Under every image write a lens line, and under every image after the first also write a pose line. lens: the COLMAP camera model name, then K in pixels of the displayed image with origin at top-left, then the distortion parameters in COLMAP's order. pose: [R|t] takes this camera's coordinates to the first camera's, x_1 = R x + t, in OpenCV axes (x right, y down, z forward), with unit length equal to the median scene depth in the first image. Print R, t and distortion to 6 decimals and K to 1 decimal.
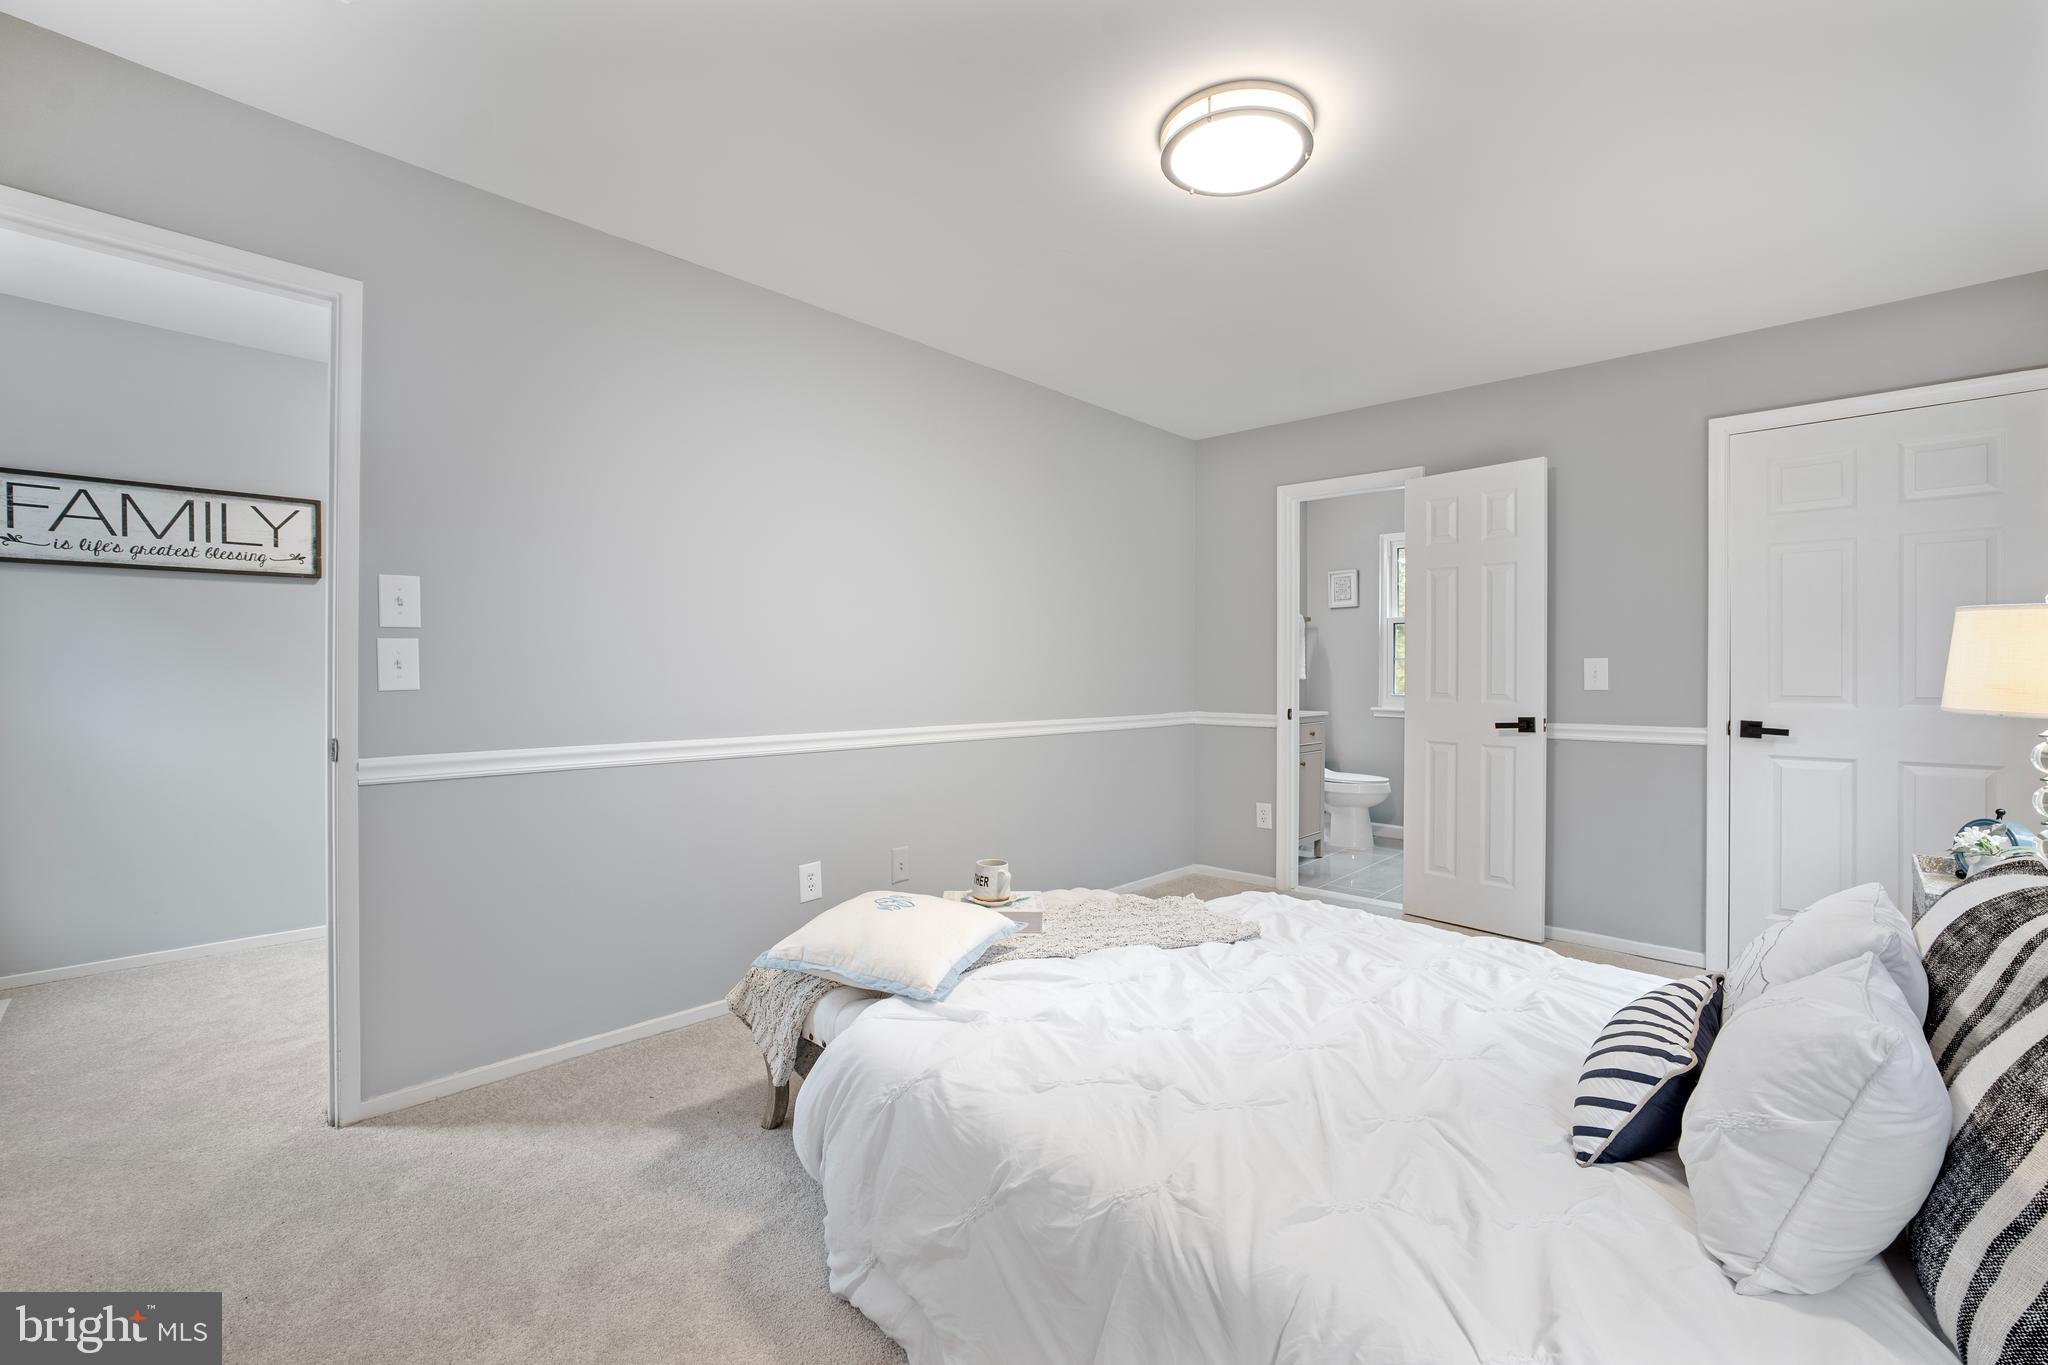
lens RADIAL K [[868.2, 0, 1029.2], [0, 868.2, 666.7], [0, 0, 1]] dist [-0.030573, 0.007516]
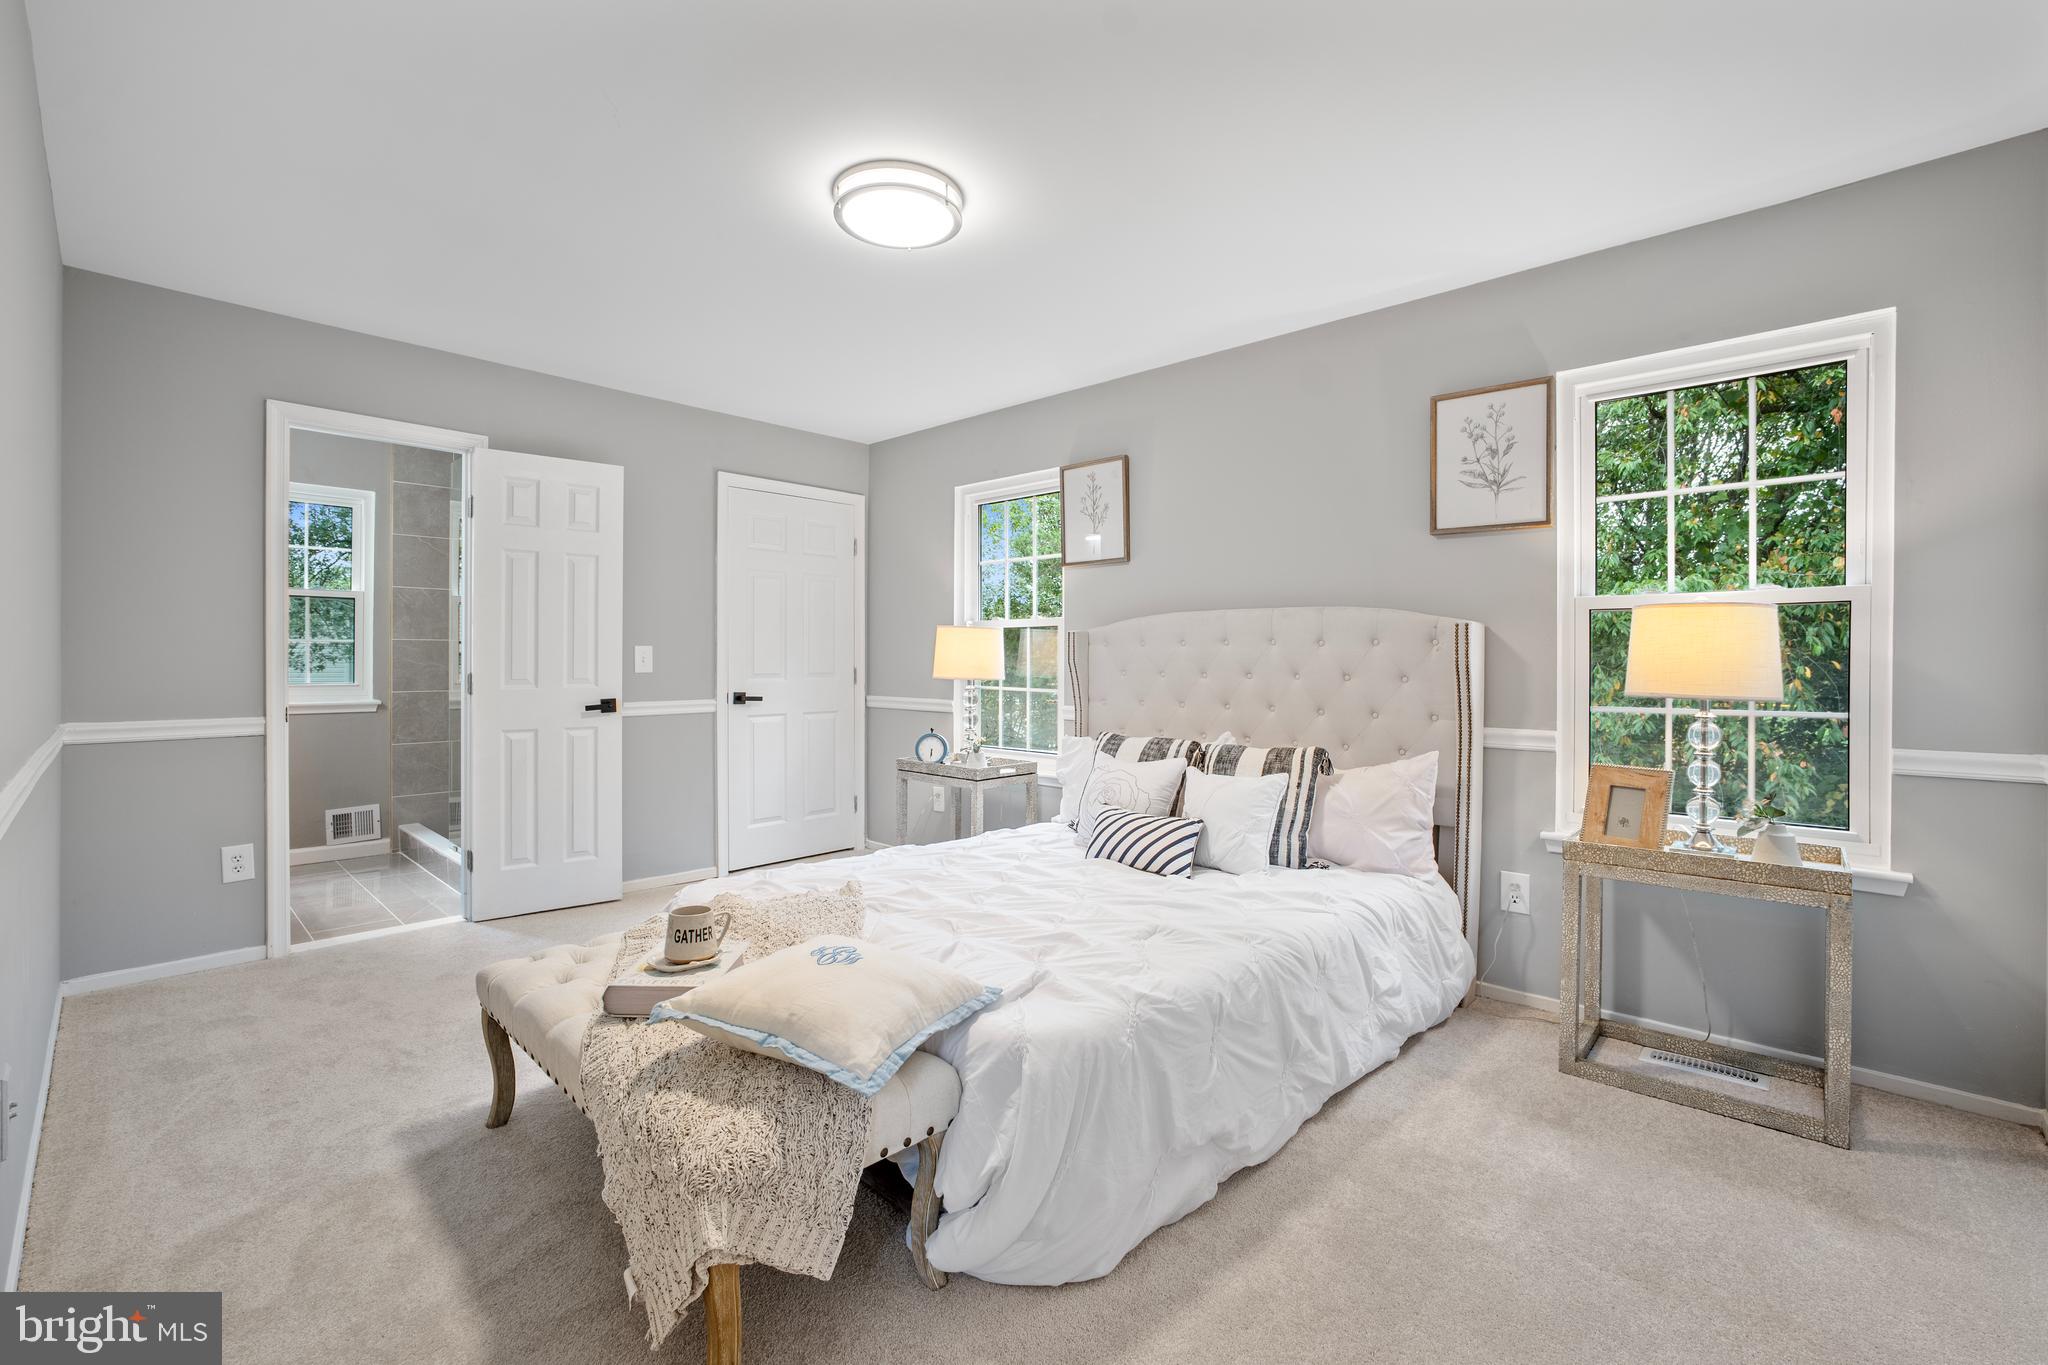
lens RADIAL K [[868.2, 0, 1029.2], [0, 868.2, 666.7], [0, 0, 1]] dist [-0.030573, 0.007516]
pose [[0.010103, -0.013809, 0.999854, -0.568073], [-0.009289, 0.999860, 0.013903, -0.003022], [-0.999906, -0.009428, 0.009974, 0.493618]]
